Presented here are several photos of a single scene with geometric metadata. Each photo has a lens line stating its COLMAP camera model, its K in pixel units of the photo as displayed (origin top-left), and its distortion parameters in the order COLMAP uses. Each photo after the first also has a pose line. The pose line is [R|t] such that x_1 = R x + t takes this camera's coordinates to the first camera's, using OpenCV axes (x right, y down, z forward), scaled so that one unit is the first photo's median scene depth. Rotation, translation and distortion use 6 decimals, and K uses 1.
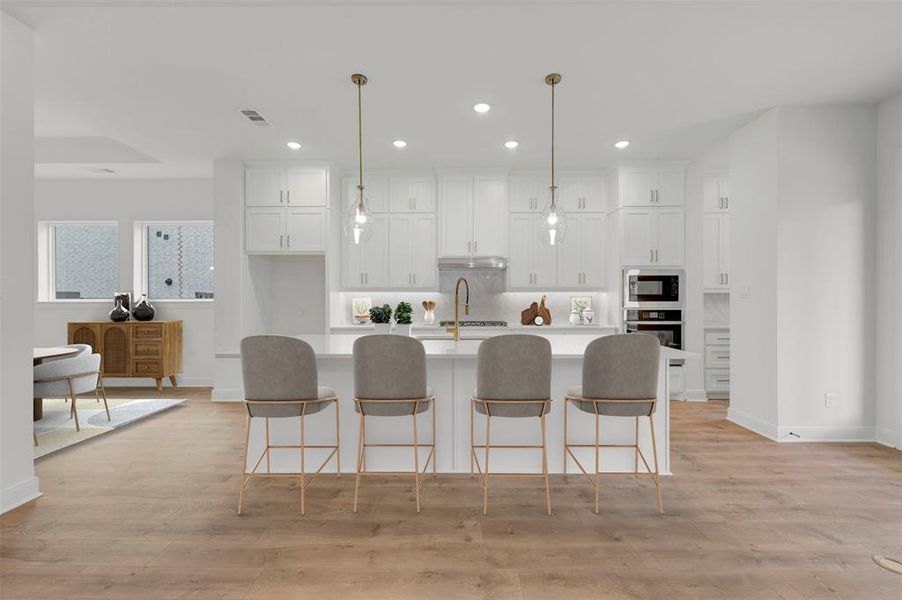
lens RADIAL K [[371.3, 0, 453.9], [0, 371.3, 298.0], [0, 0, 1]] dist [0.002646, -0.000533]
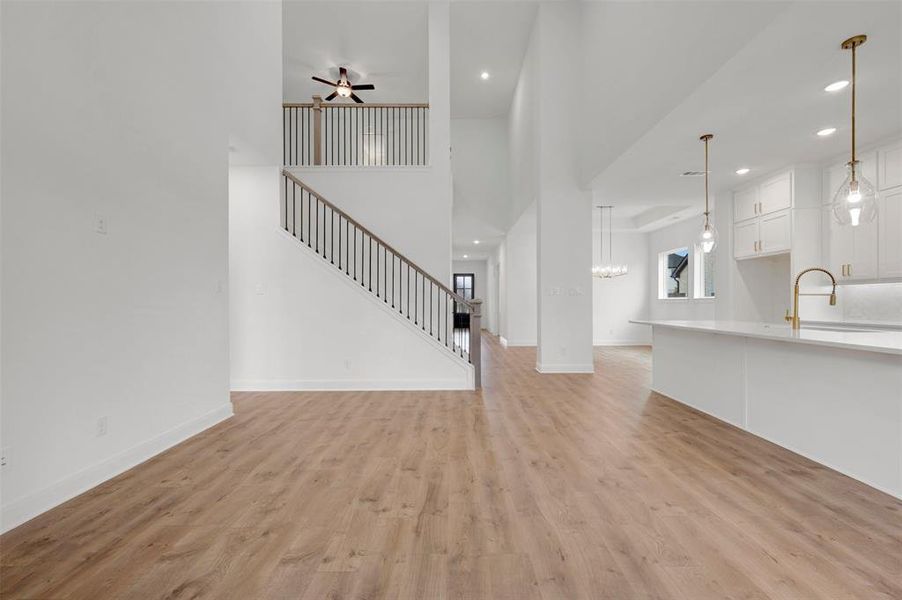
lens RADIAL K [[371.3, 0, 462.5], [0, 371.3, 311.6], [0, 0, 1]] dist [0.002646, -0.000533]
pose [[0.030862, 0.025245, -0.999205, 0.726119], [0.004754, 0.999666, 0.025404, 0.023770], [0.999512, -0.005534, 0.030732, 0.013541]]
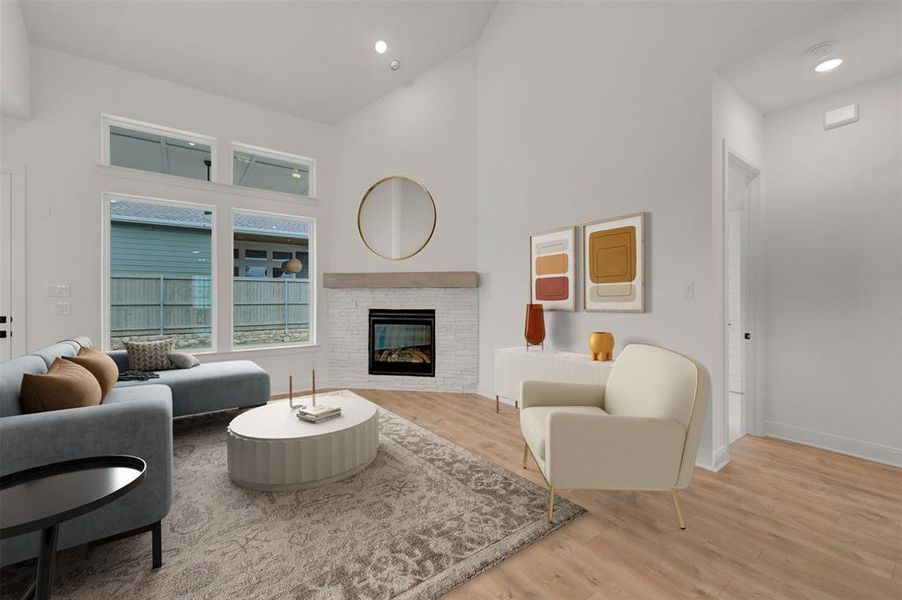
lens RADIAL K [[371.3, 0, 453.5], [0, 371.3, 298.5], [0, 0, 1]] dist [0.002646, -0.000533]
pose [[-0.591618, -0.003490, 0.806211, -0.350995], [-0.004029, 0.999991, 0.001373, -0.000416], [-0.806209, -0.002436, -0.591626, 0.208634]]
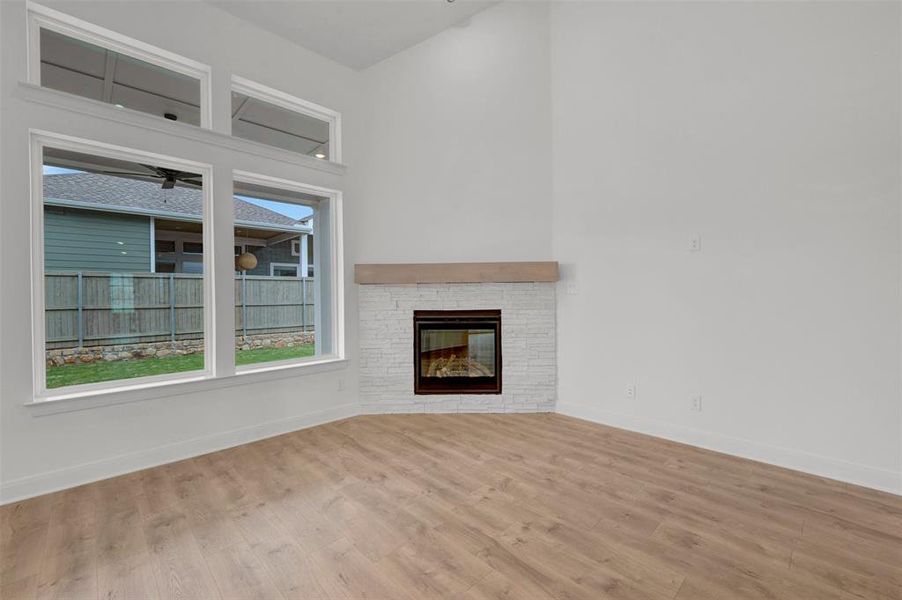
lens RADIAL K [[371.3, 0, 454.1], [0, 371.3, 299.0], [0, 0, 1]] dist [0.002646, -0.000533]
pose [[-0.706001, 0.001136, 0.708210, 0.022200], [0.008338, 0.999943, 0.006707, 0.001275], [-0.708161, 0.010641, -0.705970, 0.300816]]
